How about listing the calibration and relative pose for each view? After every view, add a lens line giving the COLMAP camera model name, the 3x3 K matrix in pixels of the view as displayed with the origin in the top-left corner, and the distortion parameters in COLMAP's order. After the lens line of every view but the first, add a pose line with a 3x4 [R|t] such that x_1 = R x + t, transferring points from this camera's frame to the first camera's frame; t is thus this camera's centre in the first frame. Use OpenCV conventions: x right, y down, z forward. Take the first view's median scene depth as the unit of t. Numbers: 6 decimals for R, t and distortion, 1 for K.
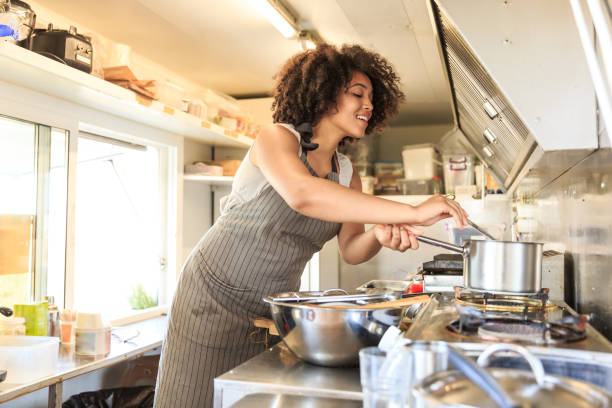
lens RADIAL K [[611.3, 0, 302.5], [0, 611.3, 202.2], [0, 0, 1]] dist [0.015794, 0.000000]
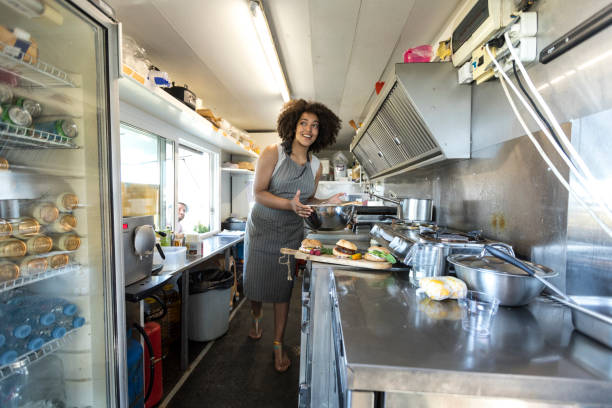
lens RADIAL K [[268.4, 0, 304.7], [0, 268.4, 206.2], [0, 0, 1]] dist [0.001307, -0.002124]
pose [[0.975192, 0.003940, 0.221325, -0.175876], [-0.021404, 0.996835, 0.076564, 0.014033], [-0.220322, -0.079402, 0.972190, 0.074570]]
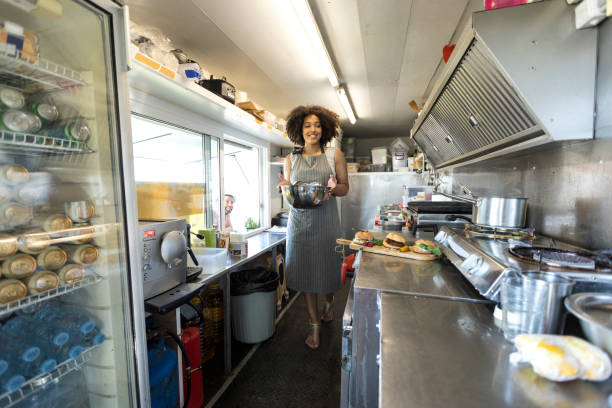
lens RADIAL K [[268.4, 0, 304.9], [0, 268.4, 207.0], [0, 0, 1]] dist [0.001307, -0.002124]
pose [[0.999916, -0.008326, 0.009959, -0.133411], [0.007129, 0.993375, 0.114693, 0.001027], [-0.010848, -0.114612, 0.993351, 0.158318]]
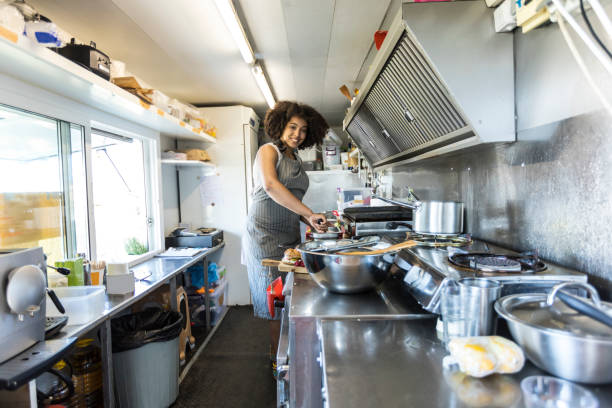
lens RADIAL K [[361.5, 0, 305.5], [0, 361.5, 207.0], [0, 0, 1]] dist [-0.002502, -0.006359]
pose [[0.961852, -0.043137, 0.270149, -0.149091], [0.018809, 0.995581, 0.092003, -0.007665], [-0.272924, -0.083412, 0.958413, 0.126741]]
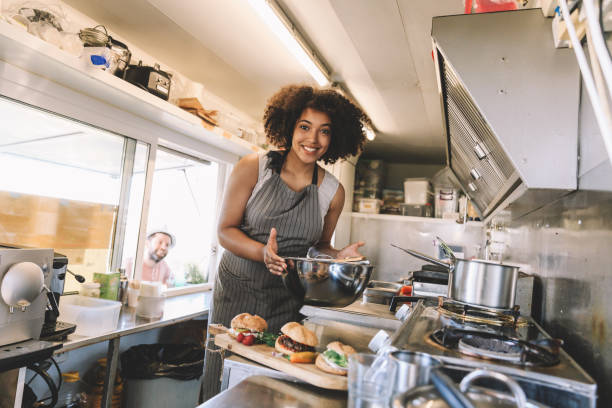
lens RADIAL K [[441.5, 0, 302.7], [0, 441.5, 201.5], [0, 0, 1]] dist [-0.009862, 0.002826]
pose [[0.994374, 0.087036, -0.060375, 0.013827], [-0.088536, 0.995816, -0.022632, -0.001309], [0.058153, 0.027851, 0.997919, 0.079846]]
